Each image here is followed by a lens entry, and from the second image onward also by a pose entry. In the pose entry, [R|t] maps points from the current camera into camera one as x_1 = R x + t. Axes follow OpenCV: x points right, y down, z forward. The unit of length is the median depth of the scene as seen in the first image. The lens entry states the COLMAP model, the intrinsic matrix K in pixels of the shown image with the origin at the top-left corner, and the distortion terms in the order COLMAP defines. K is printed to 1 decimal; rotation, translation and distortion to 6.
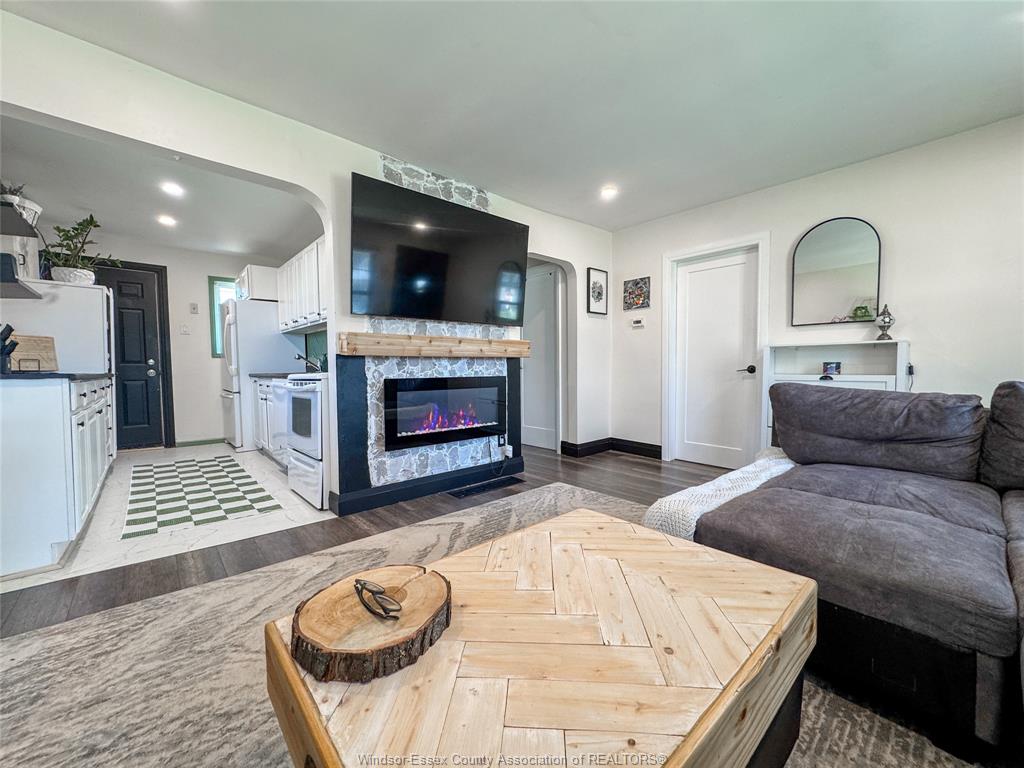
lens RADIAL K [[408.2, 0, 512.0], [0, 408.2, 384.0], [0, 0, 1]] dist [-0.000128, -0.000266]
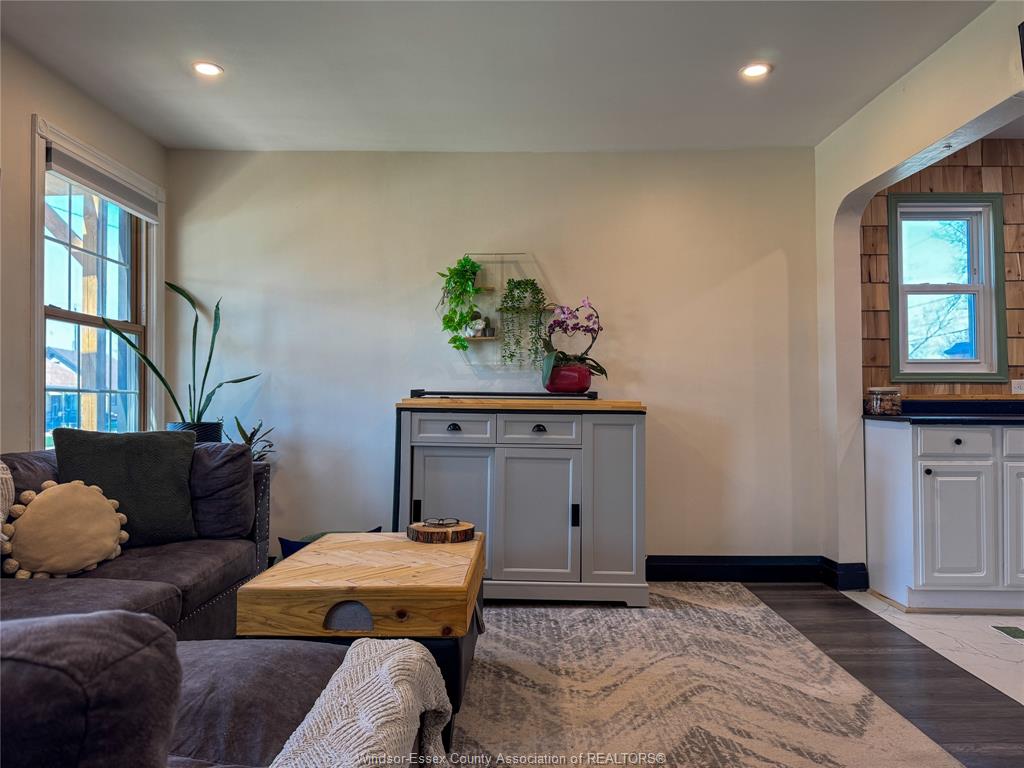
lens RADIAL K [[719.4, 0, 513.1], [0, 719.4, 387.1], [0, 0, 1]] dist [0.057753, -0.076235]
pose [[-0.668825, -0.007989, -0.743377, 0.558631], [-0.020804, 0.999752, 0.007973, -0.060123], [0.743129, 0.020798, -0.668825, 0.947652]]
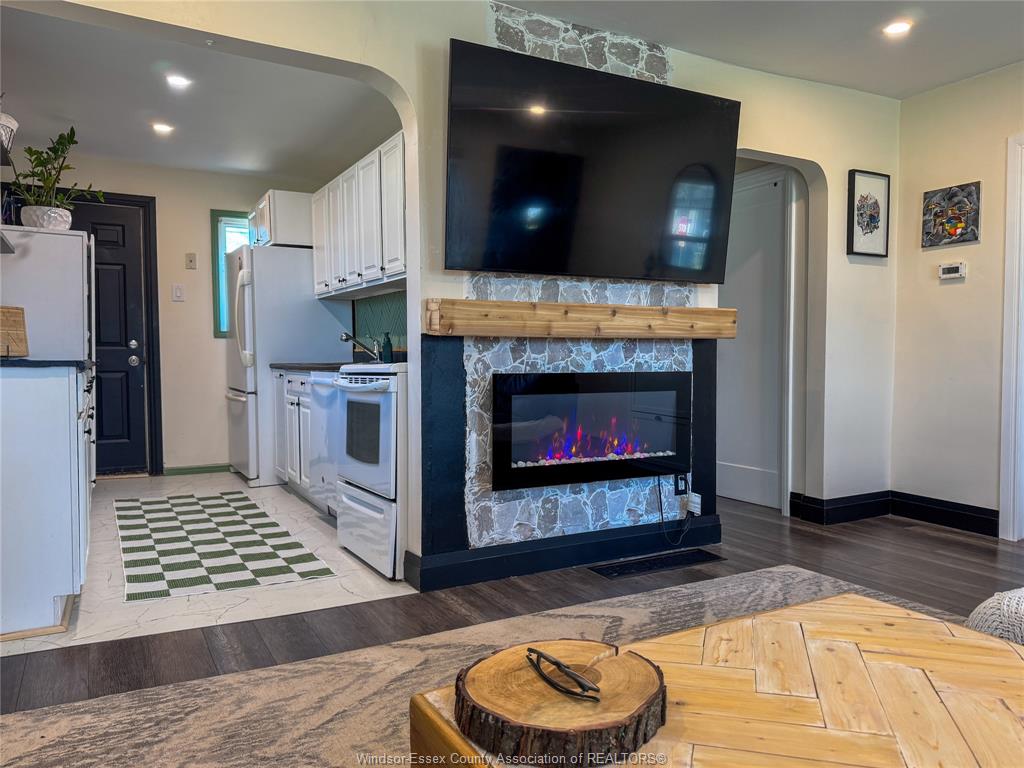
lens RADIAL K [[738.3, 0, 517.0], [0, 738.3, 389.3], [0, 0, 1]] dist [0.110377, -0.150968]
pose [[0.976335, 0.016539, -0.215630, -0.032780], [-0.015624, 0.999860, 0.005947, 0.003478], [0.215699, -0.002437, 0.976457, -0.077084]]
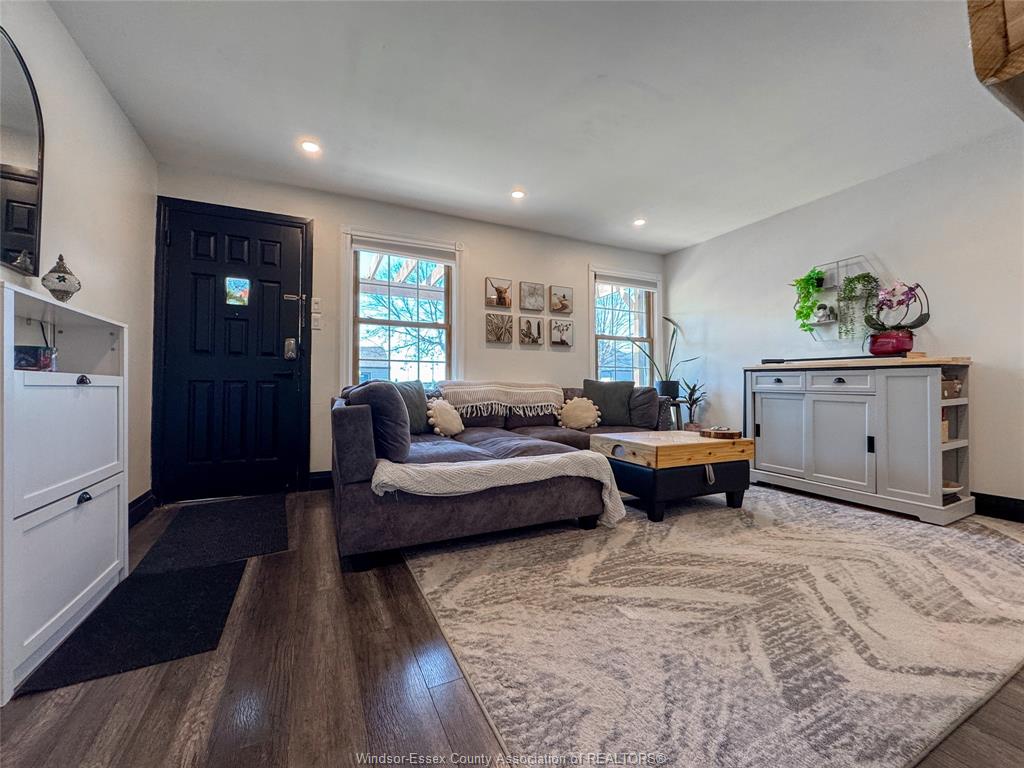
lens RADIAL K [[408.2, 0, 512.0], [0, 408.2, 384.0], [0, 0, 1]] dist [-0.000128, -0.000266]
pose [[-0.963653, 0.010935, 0.266933, 0.134356], [0.018189, 0.999529, 0.024717, -0.012479], [-0.266537, 0.028673, -0.963398, 1.322117]]
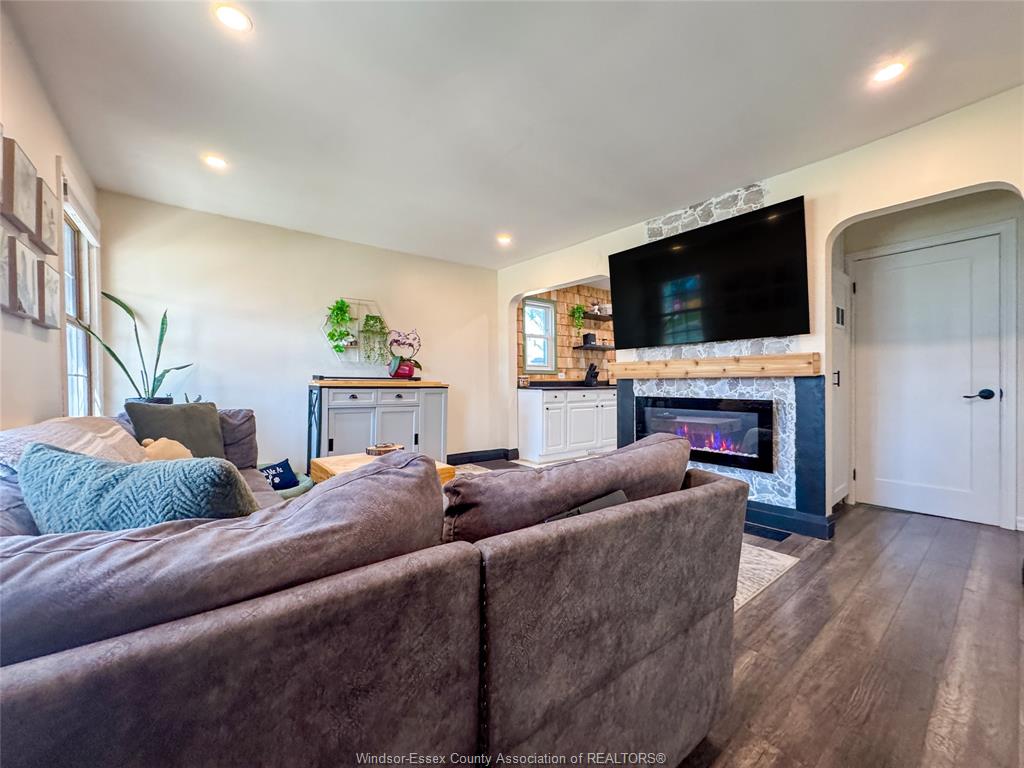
lens RADIAL K [[409.8, 0, 512.0], [0, 409.8, 384.0], [0, 0, 1]] dist [0.001630, -0.000058]
pose [[-0.056234, 0.014407, -0.998314, 0.933882], [-0.032728, 0.999332, 0.016265, -0.054788], [0.997881, 0.033588, -0.055725, 0.621218]]
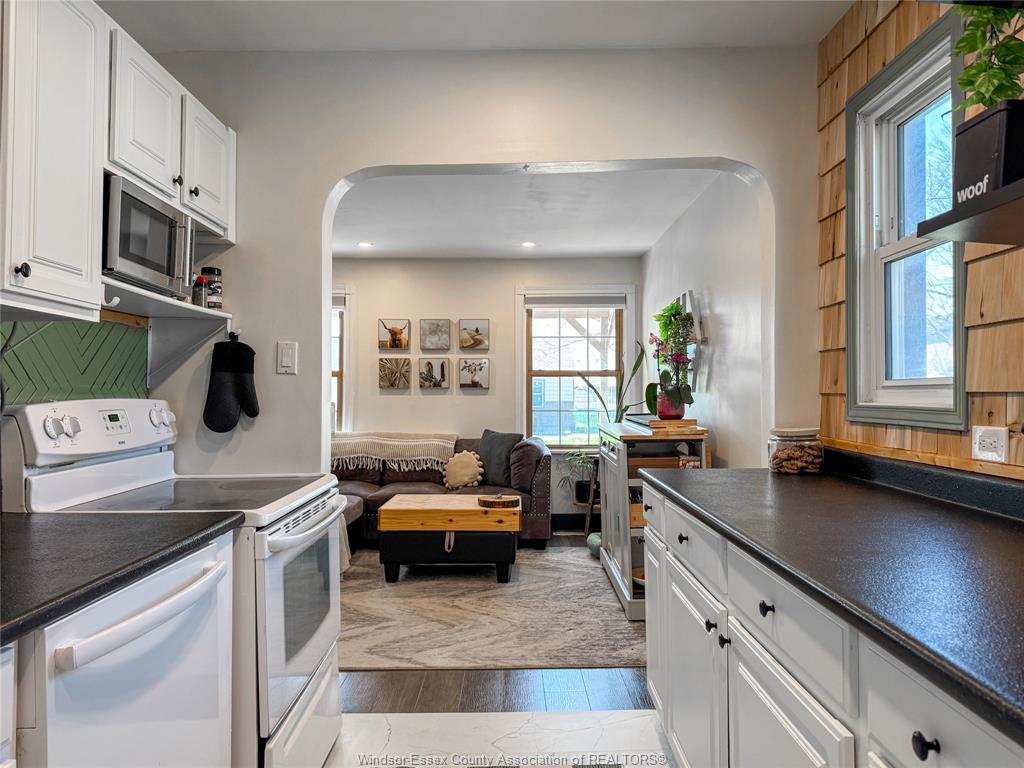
lens RADIAL K [[715.2, 0, 509.3], [0, 715.2, 384.8], [0, 0, 1]] dist [0.135814, -0.199348]
pose [[-0.742705, 0.020191, 0.669314, -1.176115], [0.033620, 0.999409, 0.007157, -0.131148], [-0.668774, 0.027818, -0.742945, 1.415003]]
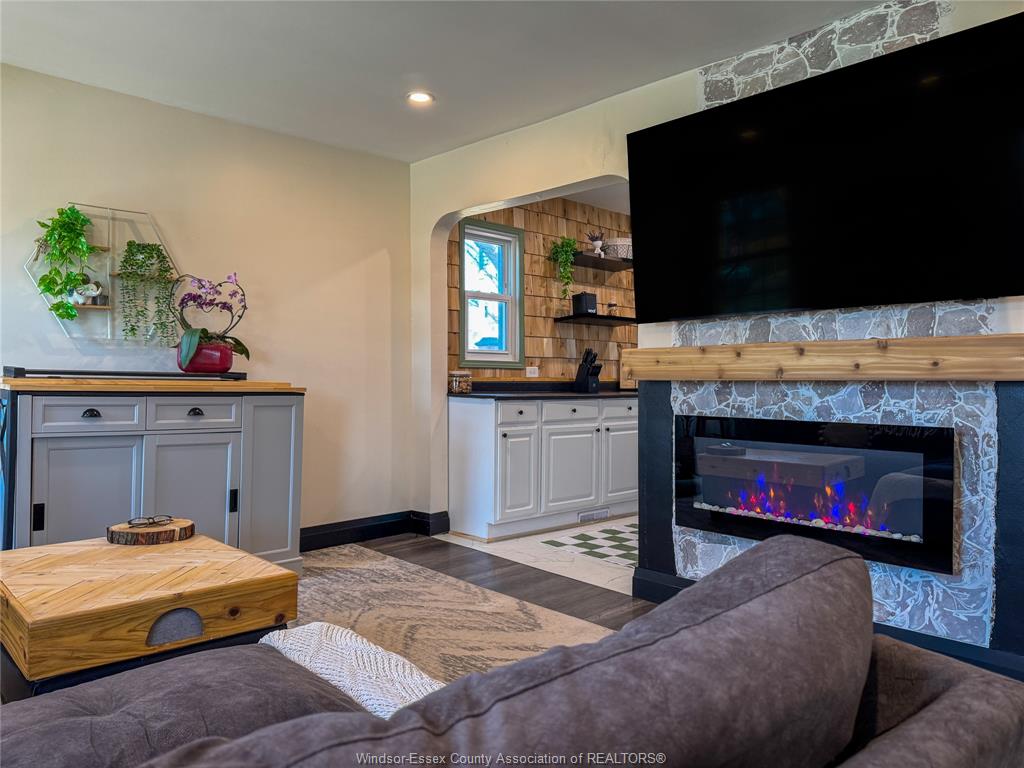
lens RADIAL K [[715.2, 0, 509.3], [0, 715.2, 384.8], [0, 0, 1]] dist [0.135814, -0.199348]
pose [[0.031146, 0.016581, -0.999377, 0.779832], [-0.042464, 0.998982, 0.015251, -0.062080], [0.998612, 0.041963, 0.031818, 0.632538]]
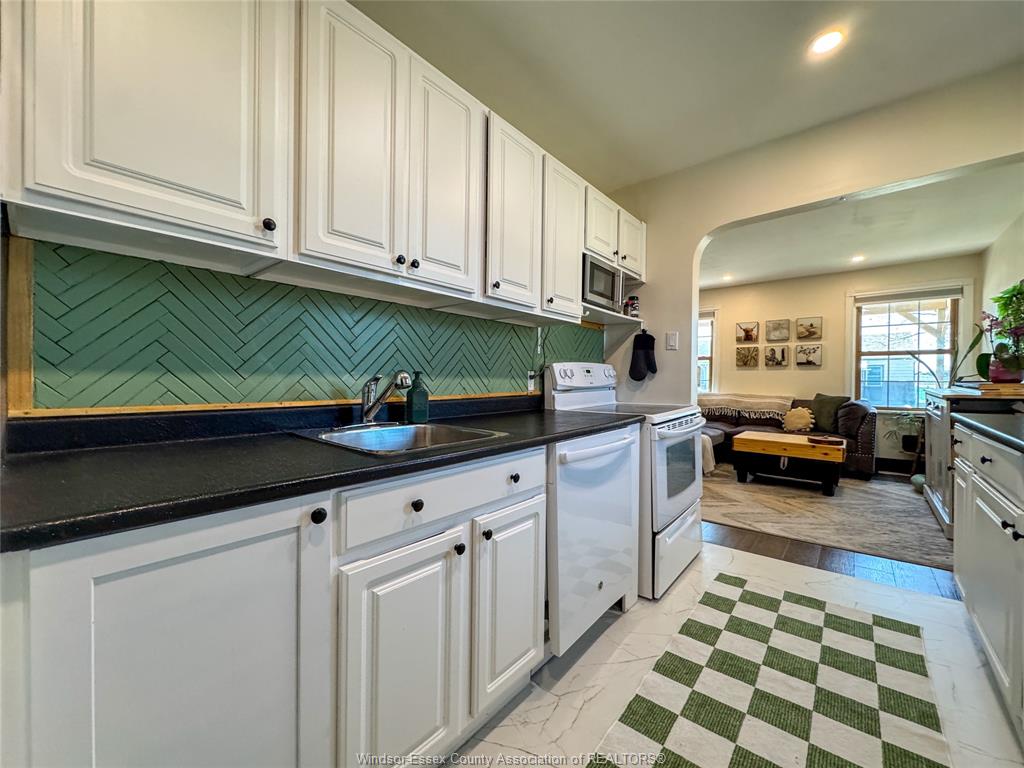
lens RADIAL K [[404.9, 0, 512.0], [0, 404.9, 384.0], [0, 0, 1]] dist [-0.007389, 0.000235]
pose [[-0.137629, -0.005814, 0.990467, -1.226727], [0.036036, 0.999291, 0.010873, -0.092881], [-0.989828, 0.037188, -0.137322, 1.417947]]
